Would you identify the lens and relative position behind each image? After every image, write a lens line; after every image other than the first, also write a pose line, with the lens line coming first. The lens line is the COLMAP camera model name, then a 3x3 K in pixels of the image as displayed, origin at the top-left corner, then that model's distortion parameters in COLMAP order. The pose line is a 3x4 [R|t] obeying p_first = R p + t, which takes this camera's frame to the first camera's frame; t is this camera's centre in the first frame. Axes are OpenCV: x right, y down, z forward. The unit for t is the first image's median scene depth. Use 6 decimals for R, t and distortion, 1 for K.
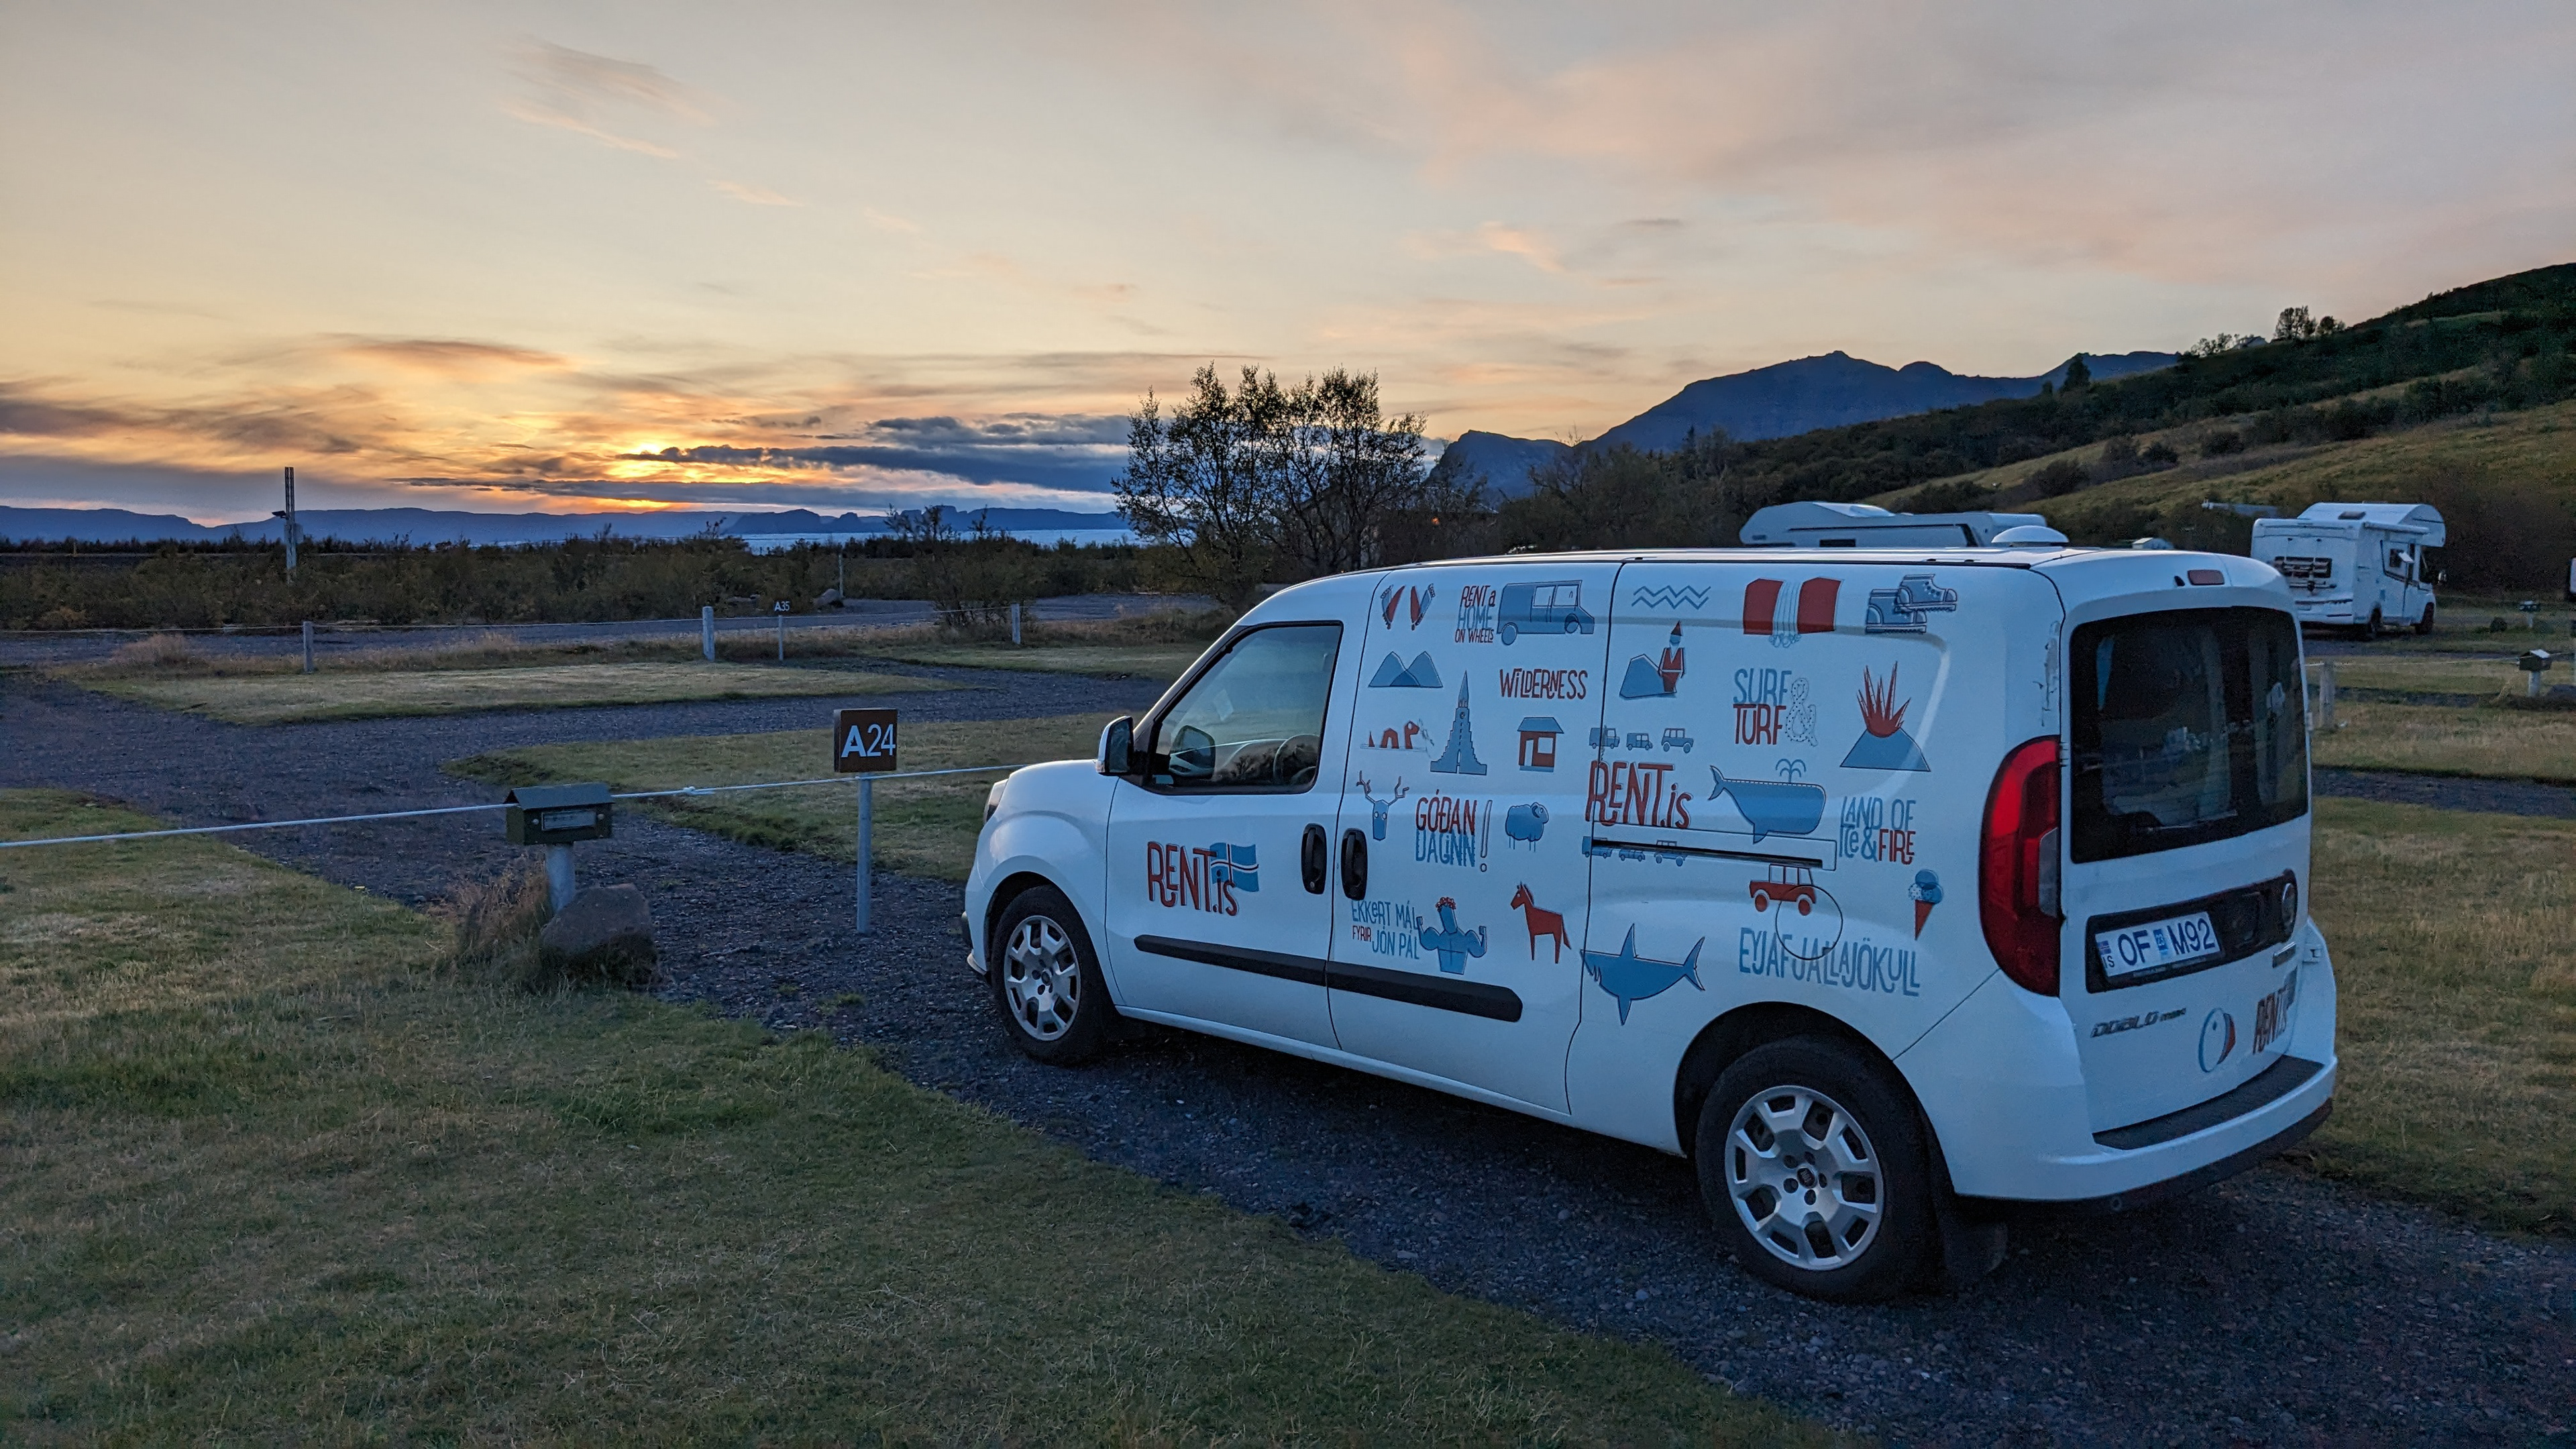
lens RADIAL K [[2071.2, 0, 1249.7], [0, 2071.2, 708.6], [0, 0, 1]] dist [0.096598, -0.172566]
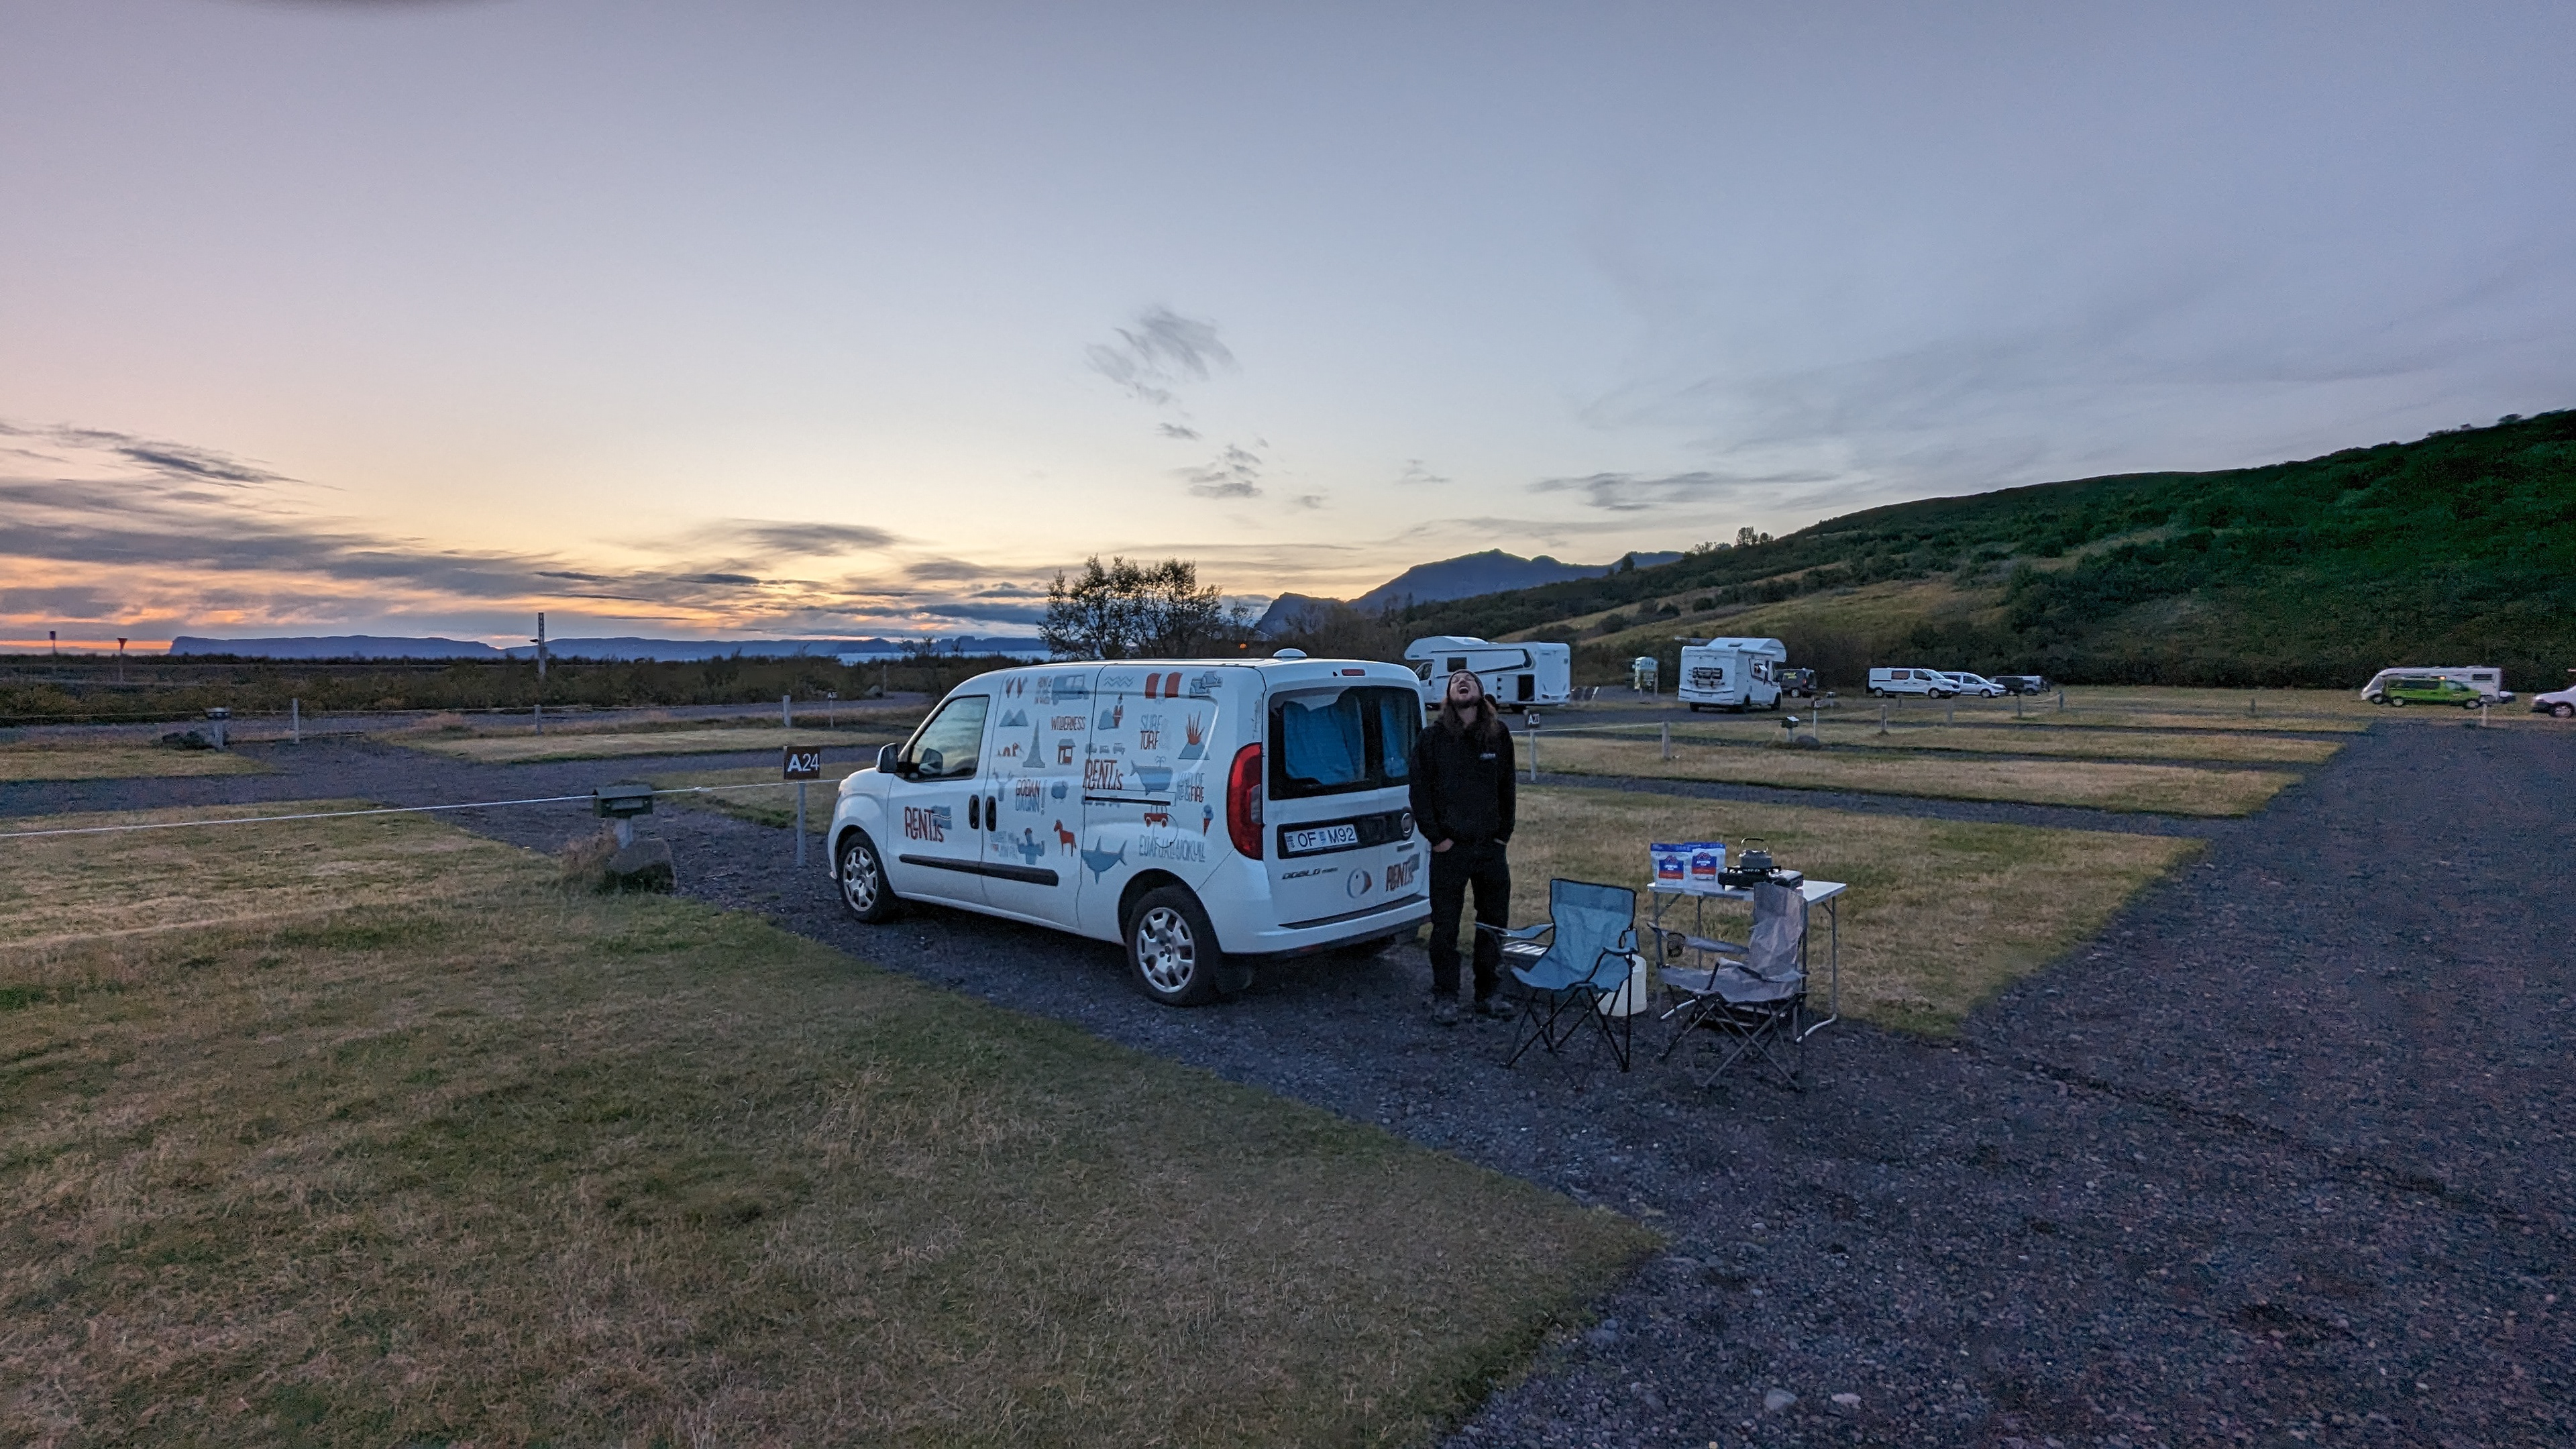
lens RADIAL K [[1226.6, 0, 1262.5], [0, 1226.6, 727.5], [0, 0, 1]] dist [-0.000449, 0.000085]
pose [[0.995046, -0.004464, 0.099317, 0.203051], [0.006801, 0.999708, -0.023205, 0.020963], [-0.099185, 0.023765, 0.994785, -0.233953]]
